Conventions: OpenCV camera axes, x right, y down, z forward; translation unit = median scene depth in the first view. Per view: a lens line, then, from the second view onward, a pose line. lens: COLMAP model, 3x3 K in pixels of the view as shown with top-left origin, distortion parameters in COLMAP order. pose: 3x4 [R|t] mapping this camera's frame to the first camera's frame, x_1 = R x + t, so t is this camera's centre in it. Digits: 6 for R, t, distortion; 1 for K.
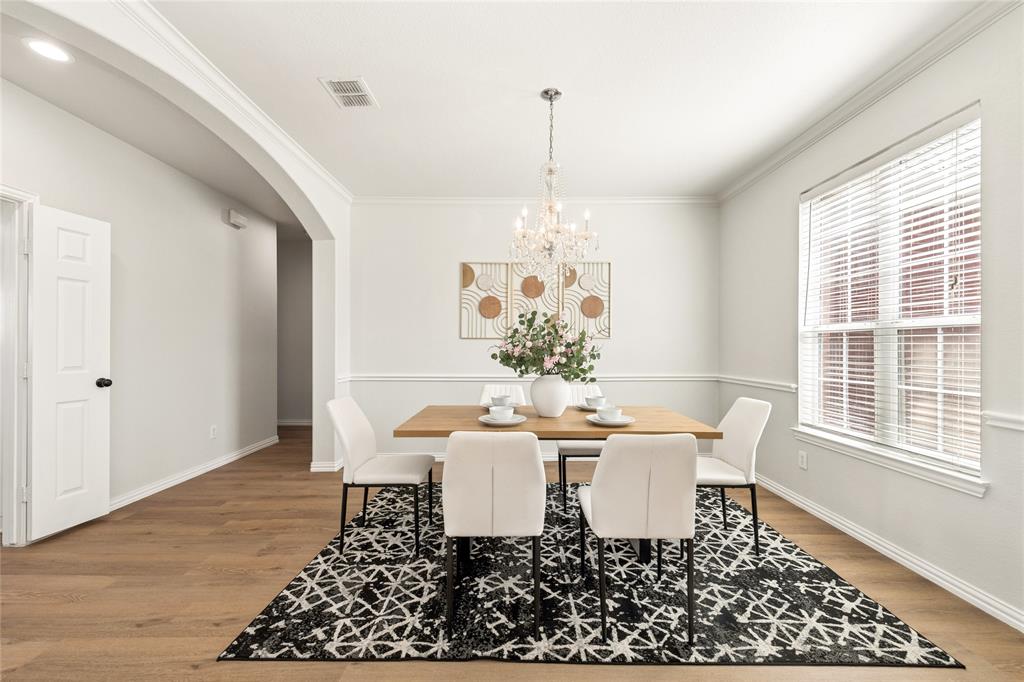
lens RADIAL K [[400.9, 0, 518.7], [0, 400.9, 344.4], [0, 0, 1]] dist [0.001730, -0.000083]
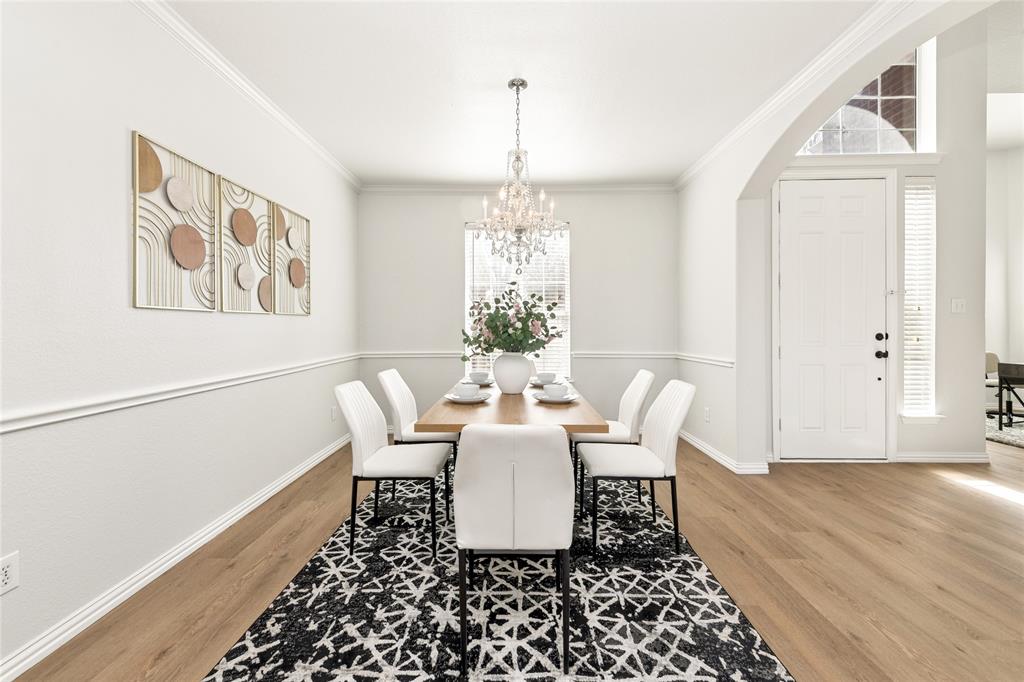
lens RADIAL K [[408.6, 0, 509.7], [0, 408.6, 322.4], [0, 0, 1]] dist [0.001857, 0.000024]
pose [[0.023104, 0.002192, 0.999731, -1.280071], [-0.000682, 0.999997, -0.002177, 0.003787], [-0.999733, -0.000631, 0.023105, 1.299637]]
